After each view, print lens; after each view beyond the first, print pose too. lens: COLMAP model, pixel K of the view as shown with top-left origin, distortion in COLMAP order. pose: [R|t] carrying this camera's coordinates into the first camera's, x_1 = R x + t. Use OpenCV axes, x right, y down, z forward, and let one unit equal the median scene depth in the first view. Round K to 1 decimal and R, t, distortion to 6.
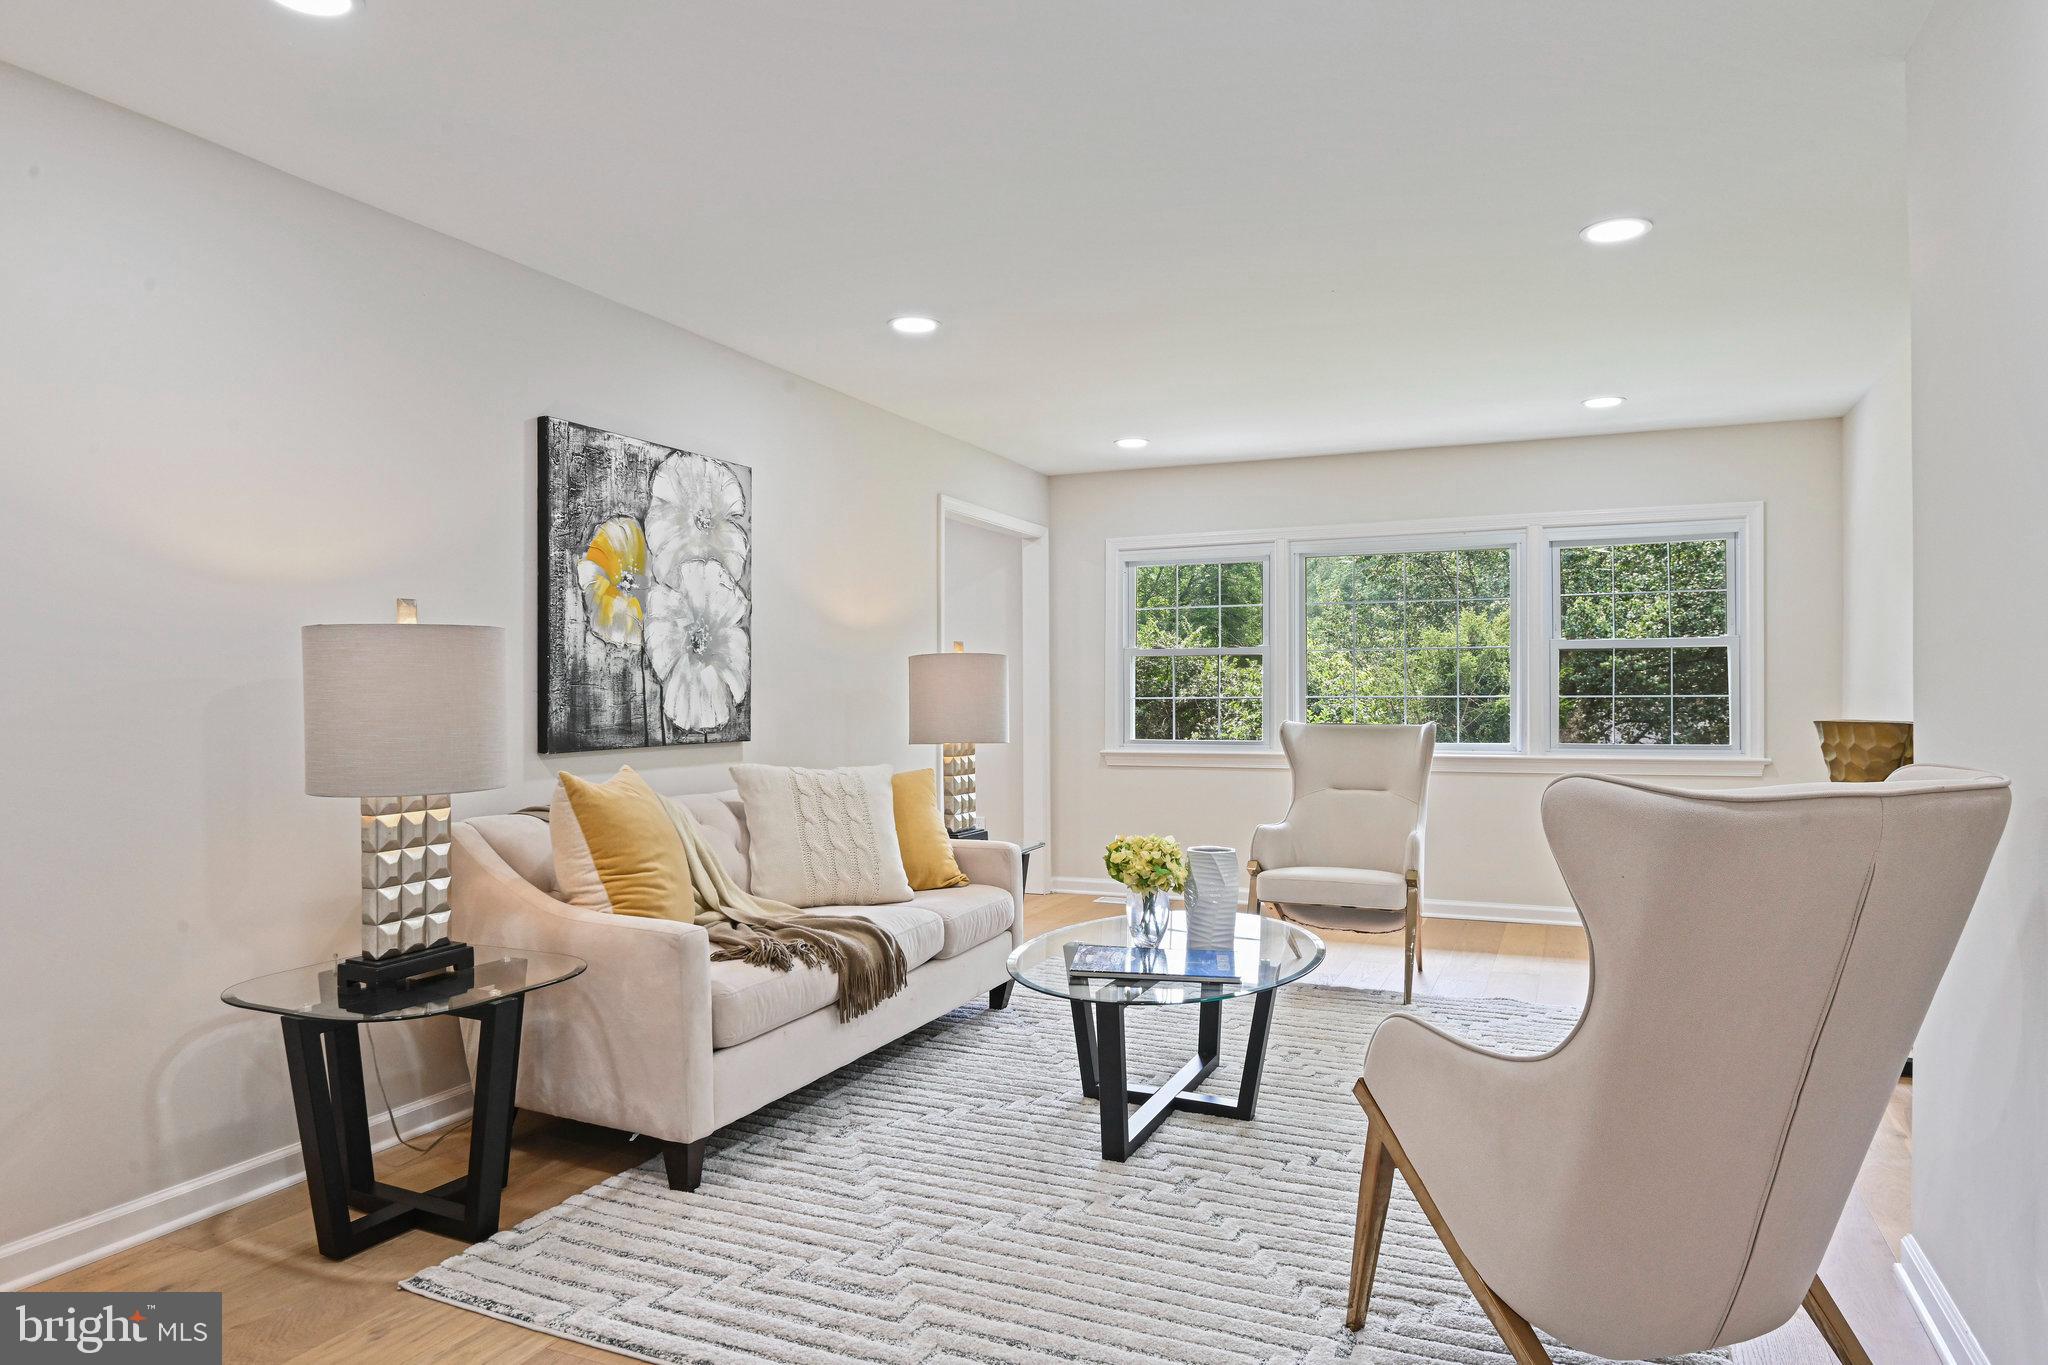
lens RADIAL K [[1271.5, 0, 1027.3], [0, 1271.5, 682.5], [0, 0, 1]] dist [0.025103, 0.001158]
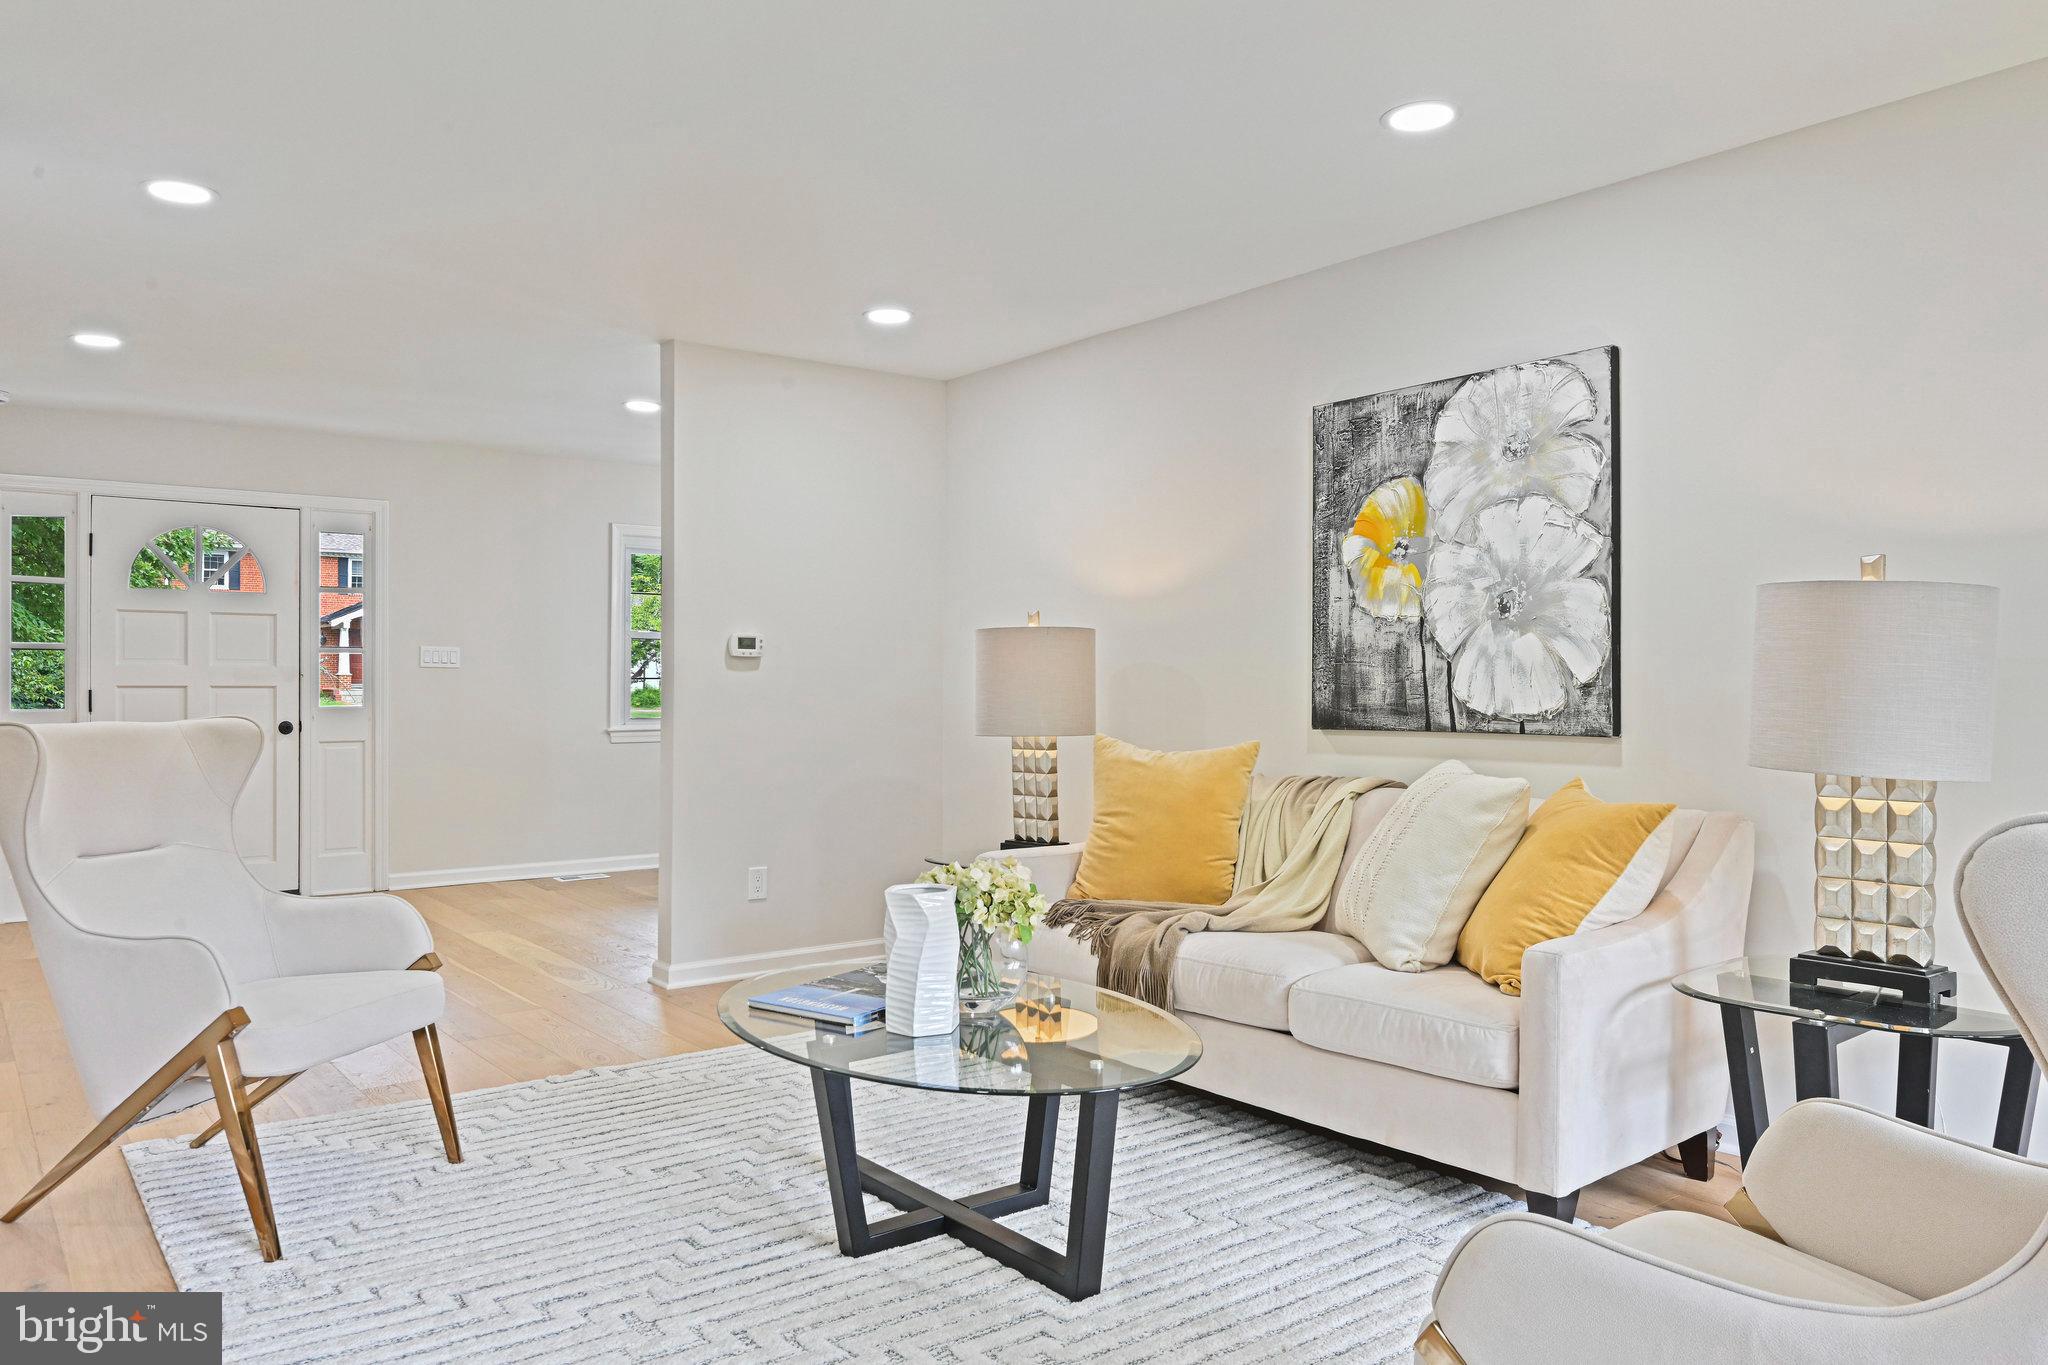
lens RADIAL K [[1434.1, 0, 1031.4], [0, 1434.1, 679.0], [0, 0, 1]] dist [0.003394, -0.007553]
pose [[-0.467978, 0.002158, -0.883737, 0.698130], [0.010761, 0.999937, -0.003256, 0.014535], [0.883675, -0.011033, -0.467972, 1.213127]]
